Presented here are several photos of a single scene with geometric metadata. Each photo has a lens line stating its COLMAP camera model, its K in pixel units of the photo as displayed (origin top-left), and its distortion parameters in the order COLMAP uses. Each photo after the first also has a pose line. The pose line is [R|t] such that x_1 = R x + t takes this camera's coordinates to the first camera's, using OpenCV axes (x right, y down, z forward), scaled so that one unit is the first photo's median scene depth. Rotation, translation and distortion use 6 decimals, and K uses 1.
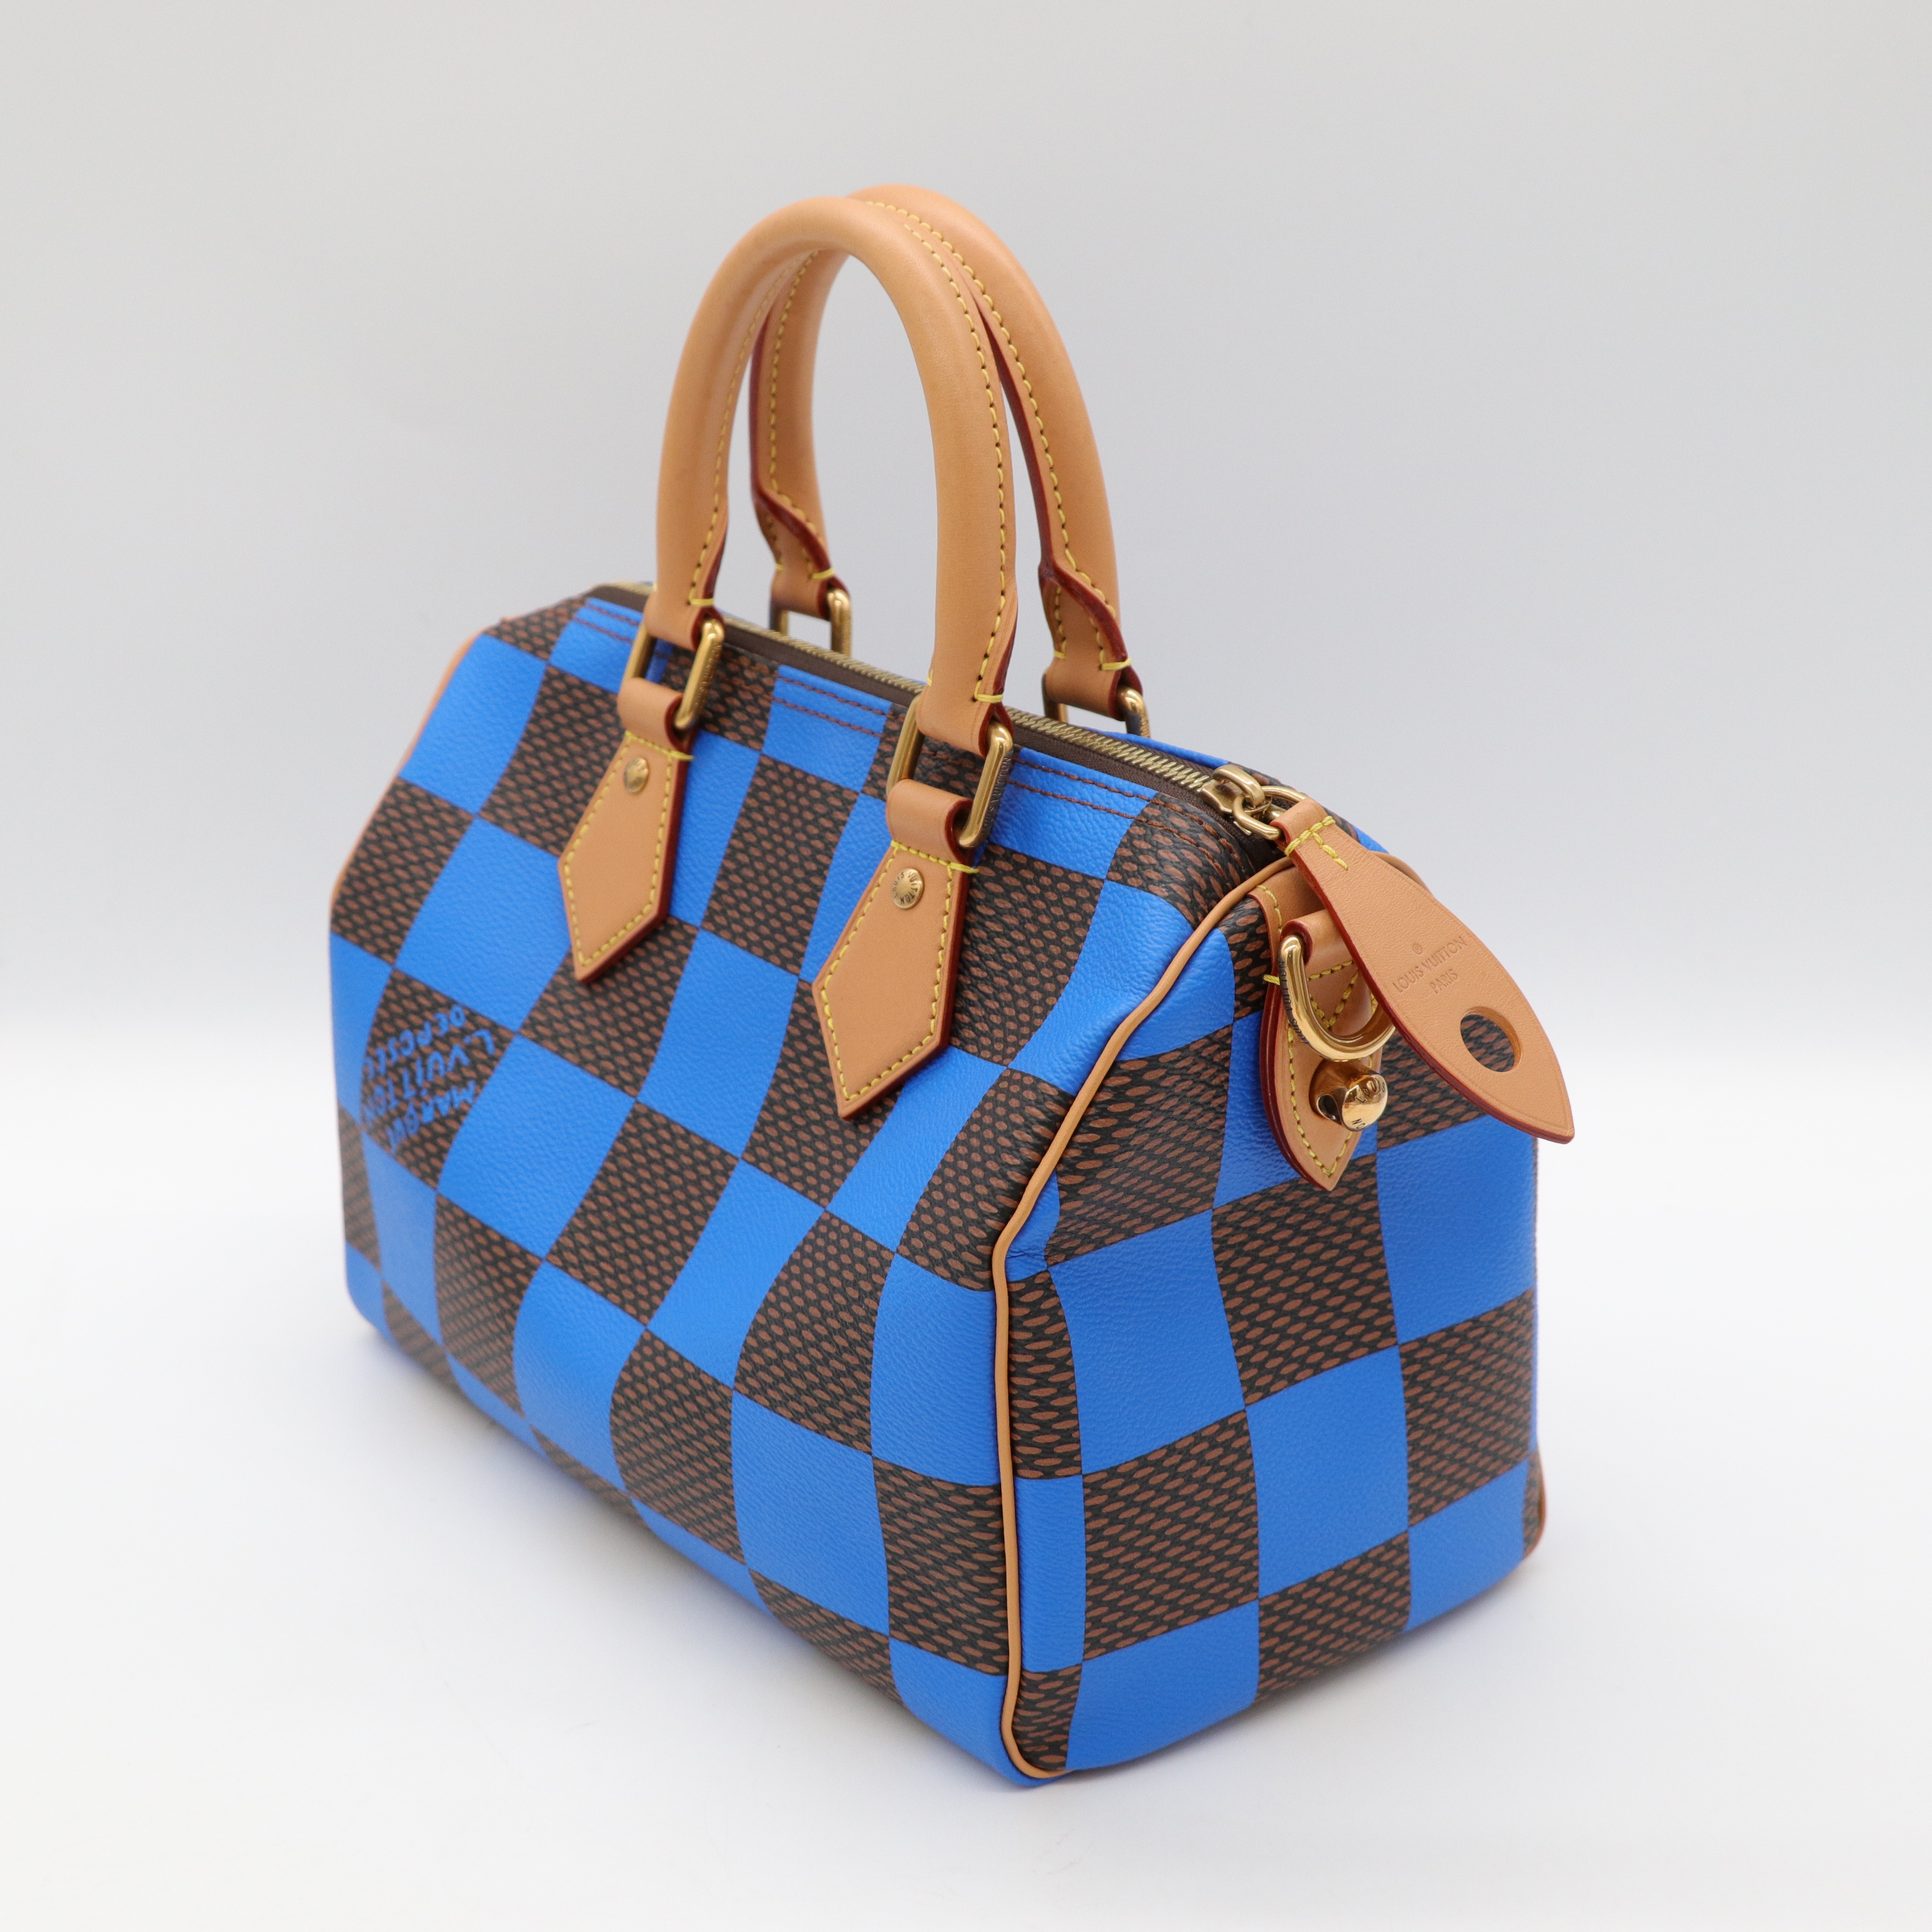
lens RADIAL K [[3111.6, 0, 968.2], [0, 3111.6, 957.3], [0, 0, 1]] dist [-0.053240, 0.000000]
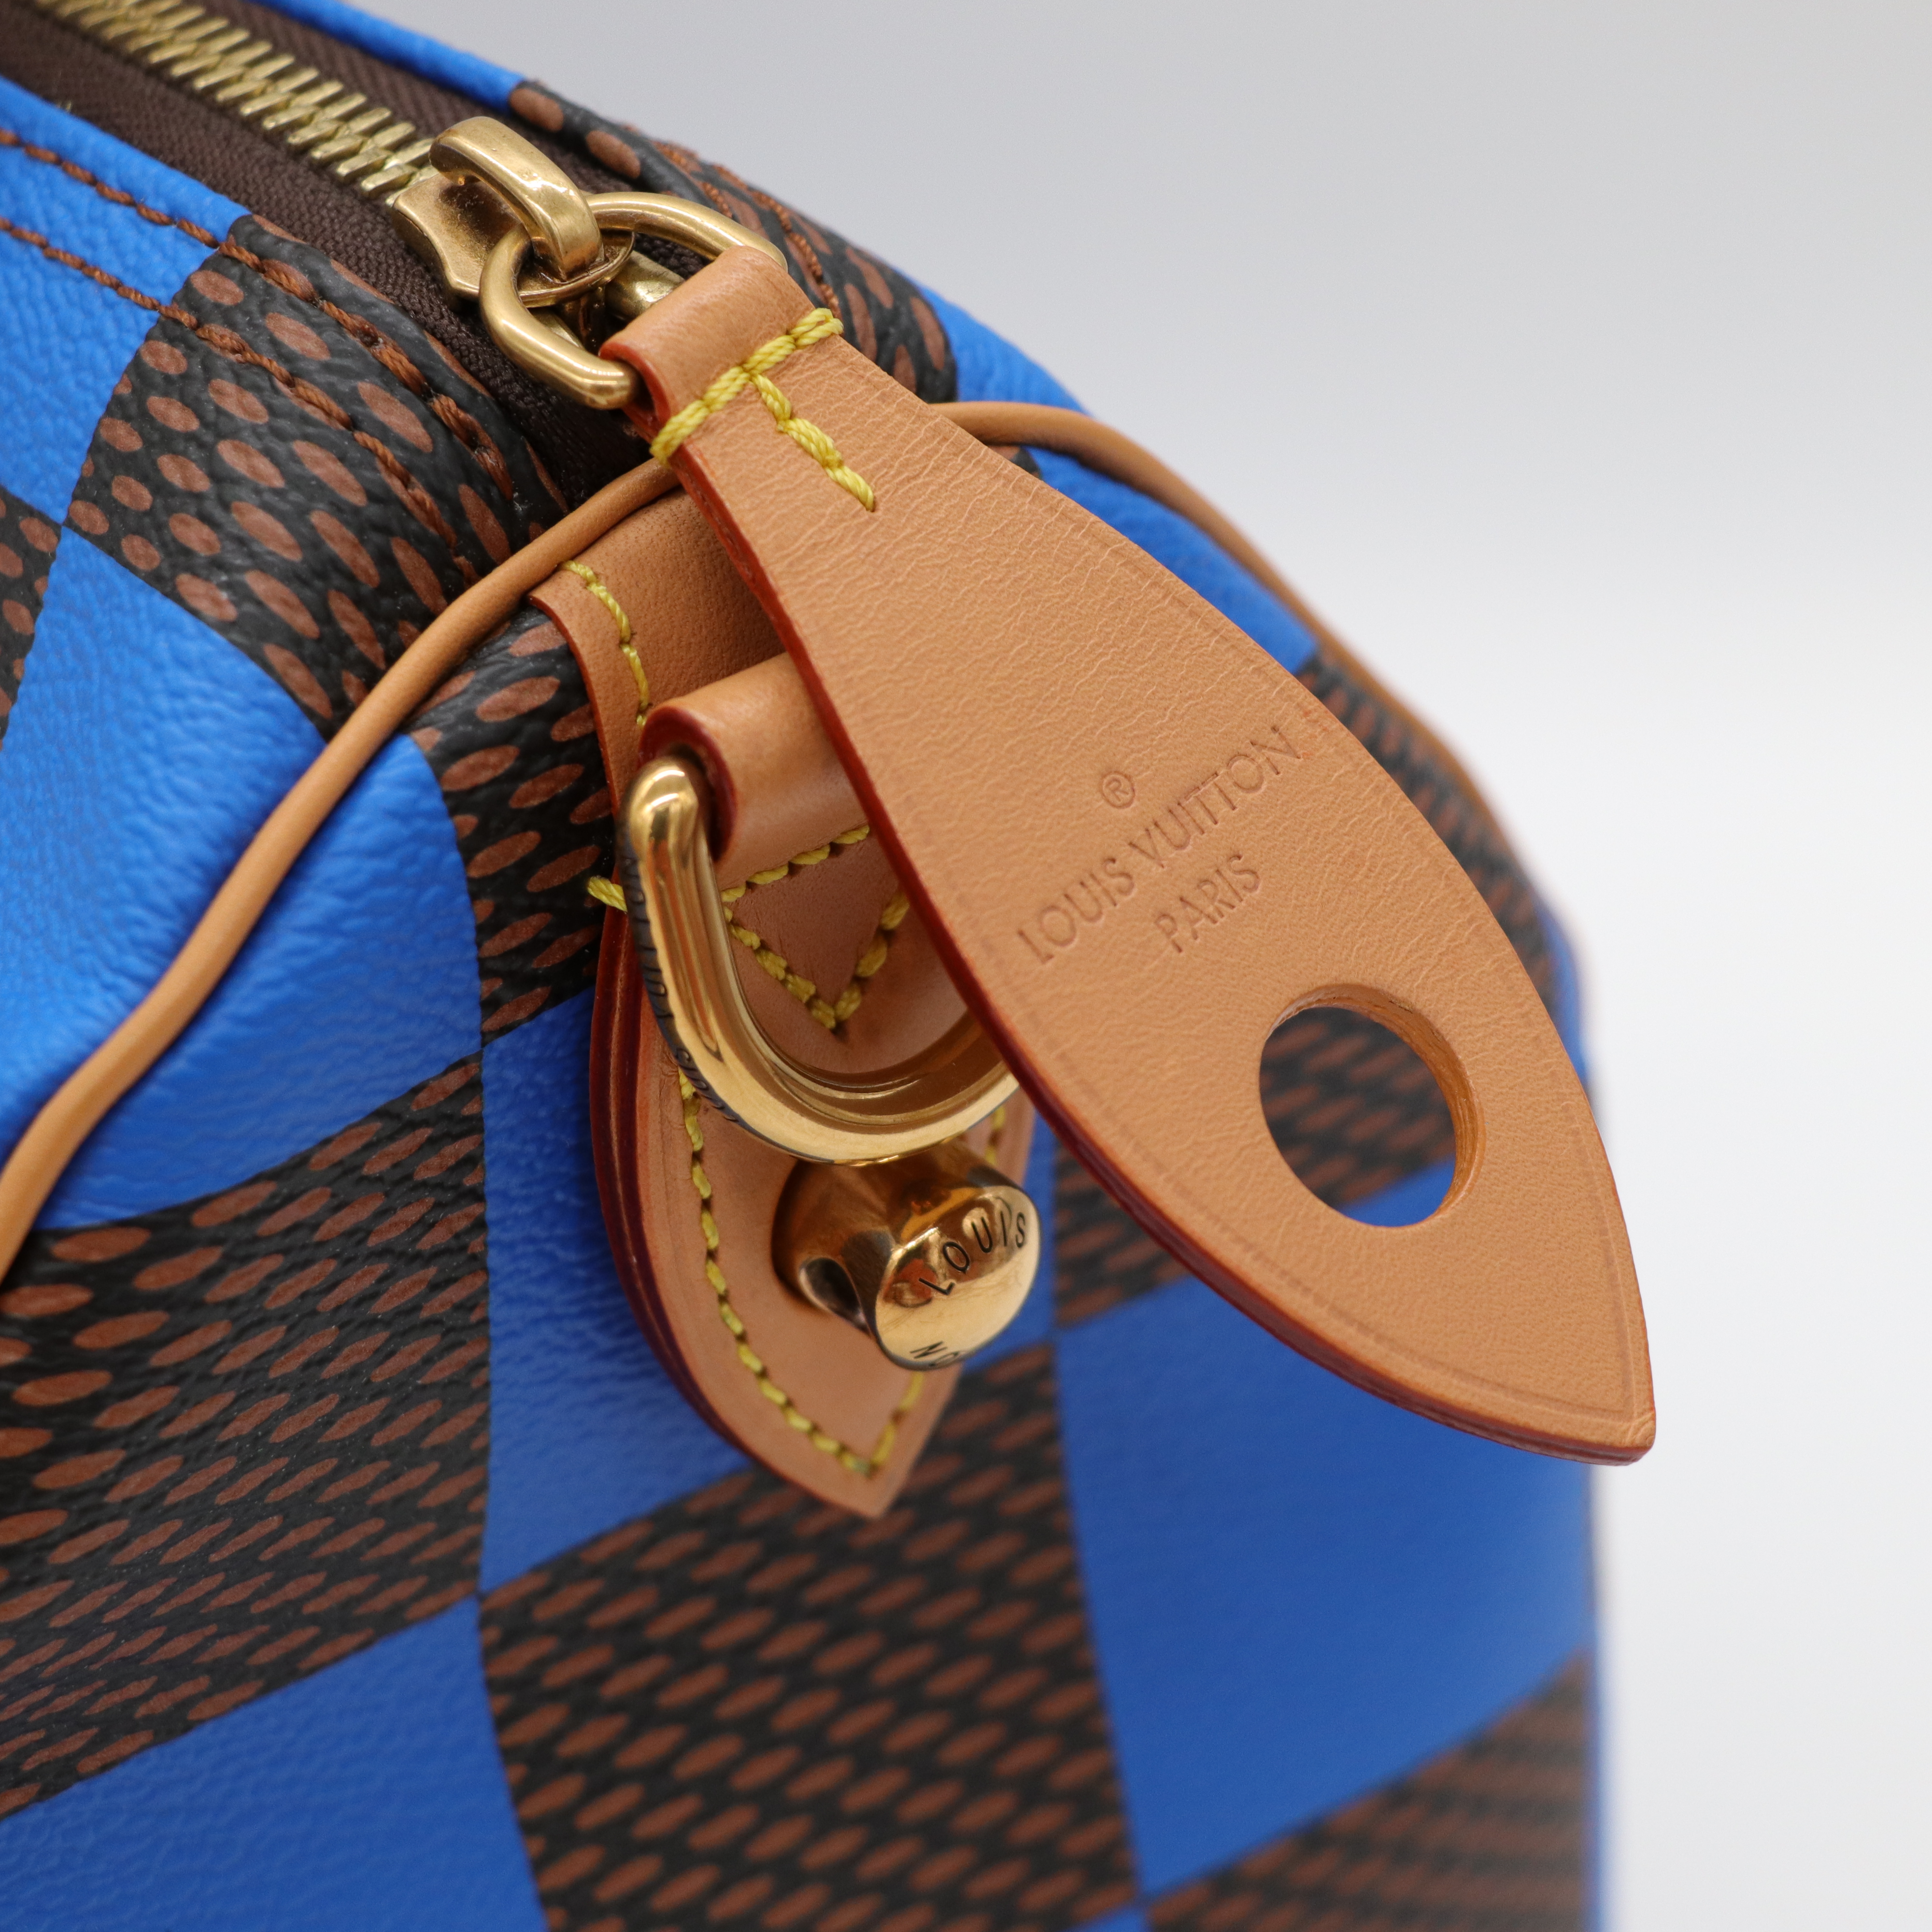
lens RADIAL K [[5990.0, 0, 963.3], [0, 5990.0, 965.9], [0, 0, 1]] dist [-0.042283, 0.000000]
pose [[0.999536, -0.016403, 0.025658, 0.115038], [0.011722, 0.984860, 0.172955, -0.081563], [-0.028106, -0.172574, 0.984595, 0.450169]]
